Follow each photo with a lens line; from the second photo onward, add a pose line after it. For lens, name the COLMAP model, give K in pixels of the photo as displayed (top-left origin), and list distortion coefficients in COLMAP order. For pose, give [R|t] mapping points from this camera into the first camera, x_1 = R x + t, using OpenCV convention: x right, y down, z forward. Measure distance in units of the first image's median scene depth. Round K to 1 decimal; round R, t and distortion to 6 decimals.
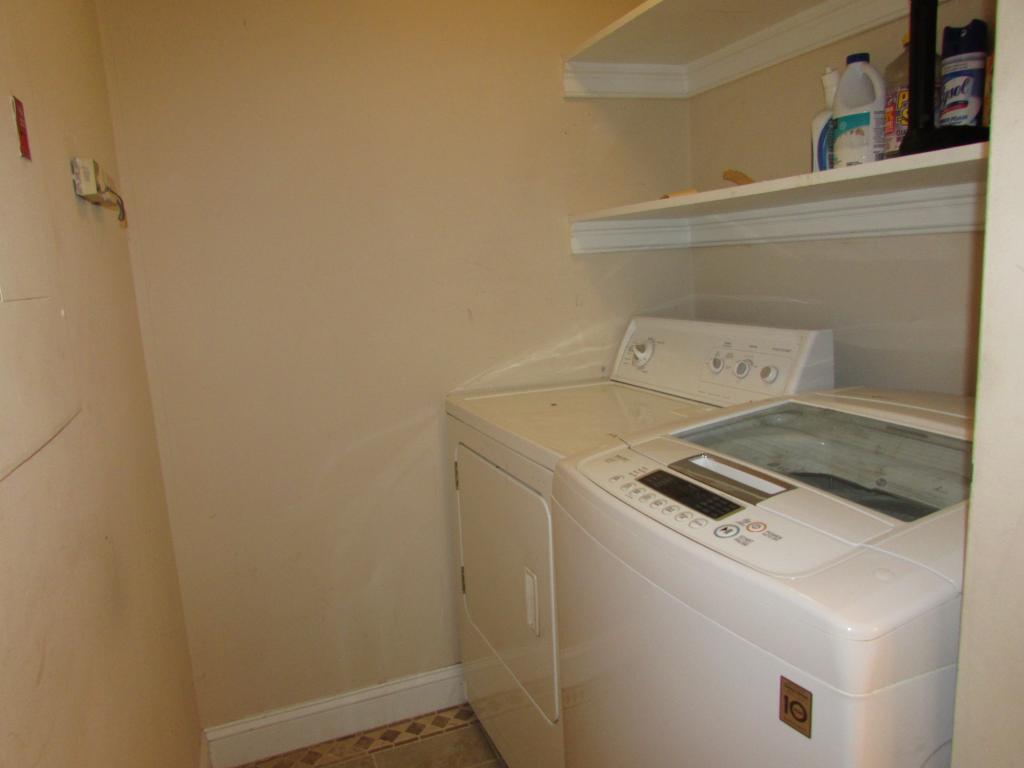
lens RADIAL K [[753.6, 0, 512.0], [0, 753.6, 384.0], [0, 0, 1]] dist [-0.009856, -0.001242]
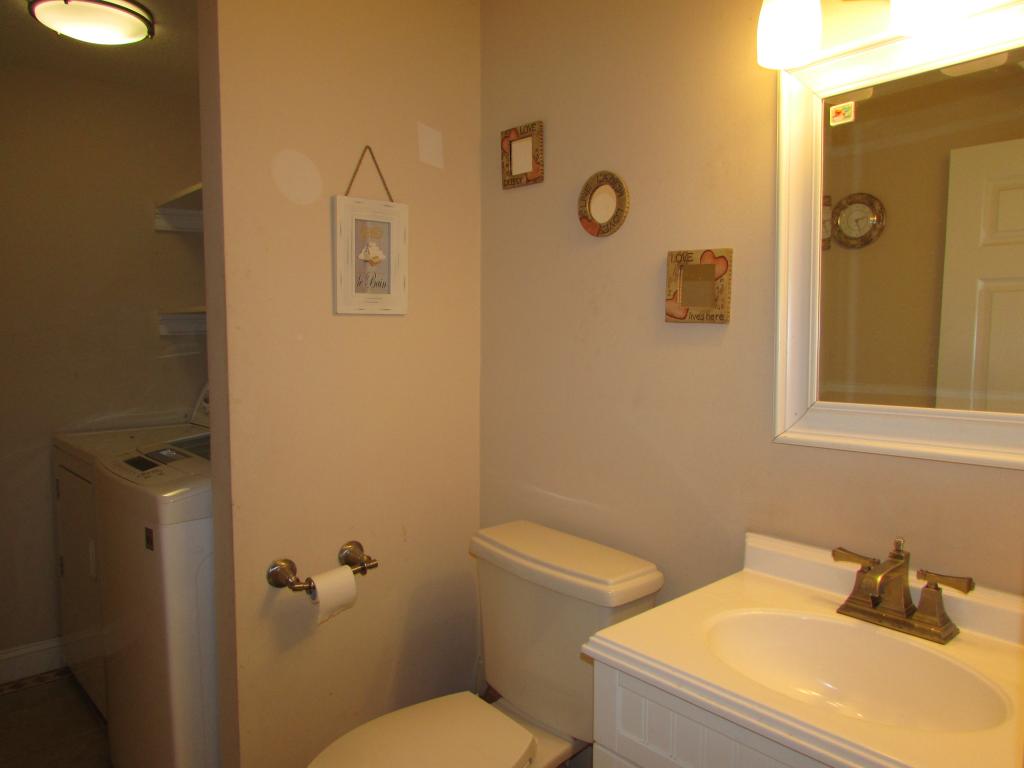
lens RADIAL K [[741.9, 0, 516.4], [0, 741.9, 384.7], [0, 0, 1]] dist [-0.012877, 0.005463]
pose [[0.945559, 0.015698, 0.325073, 0.270458], [0.018626, 0.994589, -0.102206, 0.081060], [-0.324919, 0.102697, 0.940150, -0.558103]]
